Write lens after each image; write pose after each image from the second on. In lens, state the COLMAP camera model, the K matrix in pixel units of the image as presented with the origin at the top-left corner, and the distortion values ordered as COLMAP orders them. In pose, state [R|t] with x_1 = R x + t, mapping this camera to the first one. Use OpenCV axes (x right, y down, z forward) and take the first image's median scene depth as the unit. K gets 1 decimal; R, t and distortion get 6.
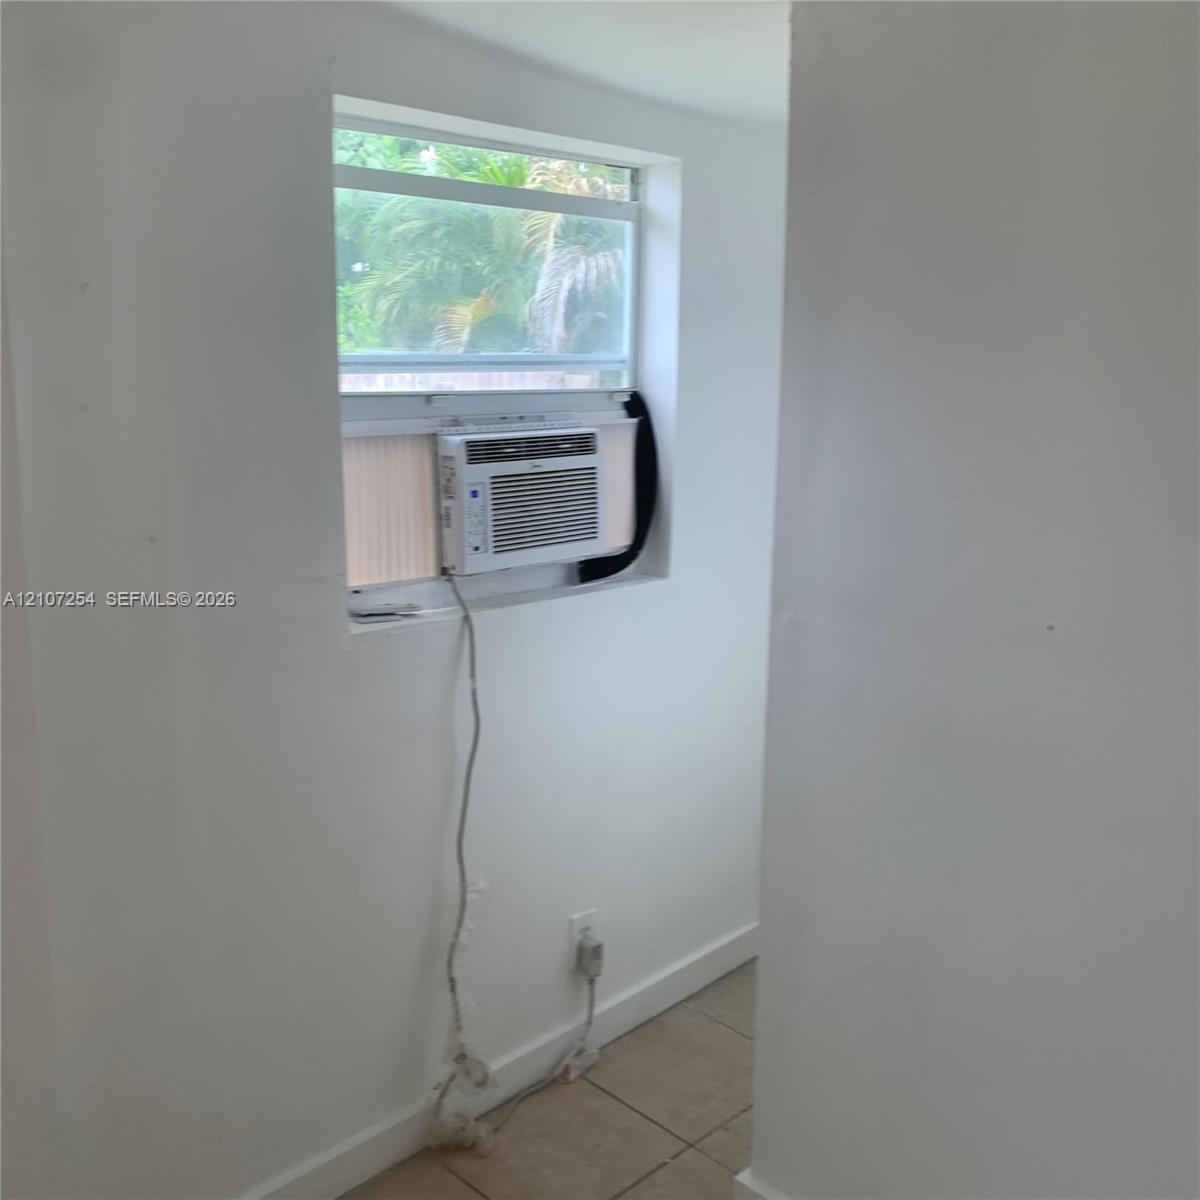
lens RADIAL K [[1236.4, 0, 630.8], [0, 1236.4, 592.4], [0, 0, 1]] dist [0.029150, 0.000000]
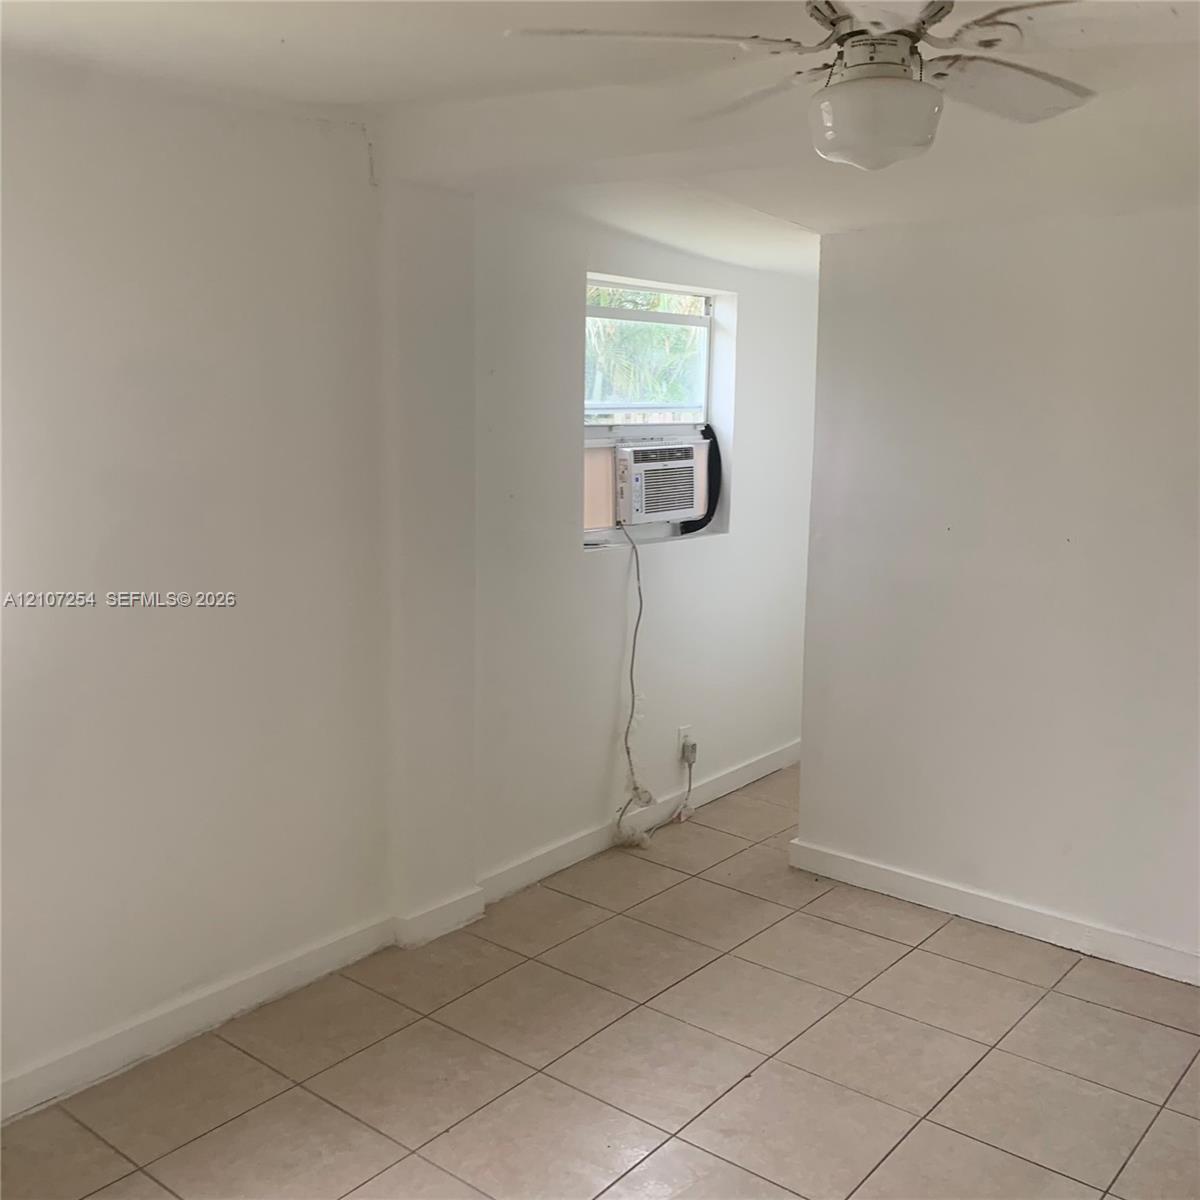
lens RADIAL K [[1236.4, 0, 603.1], [0, 1236.4, 598.6], [0, 0, 1]] dist [0.029150, 0.000000]
pose [[0.997827, -0.014006, 0.064384, -0.288638], [0.015930, 0.999439, -0.029460, 0.144740], [-0.063936, 0.030421, 0.997490, -0.788691]]
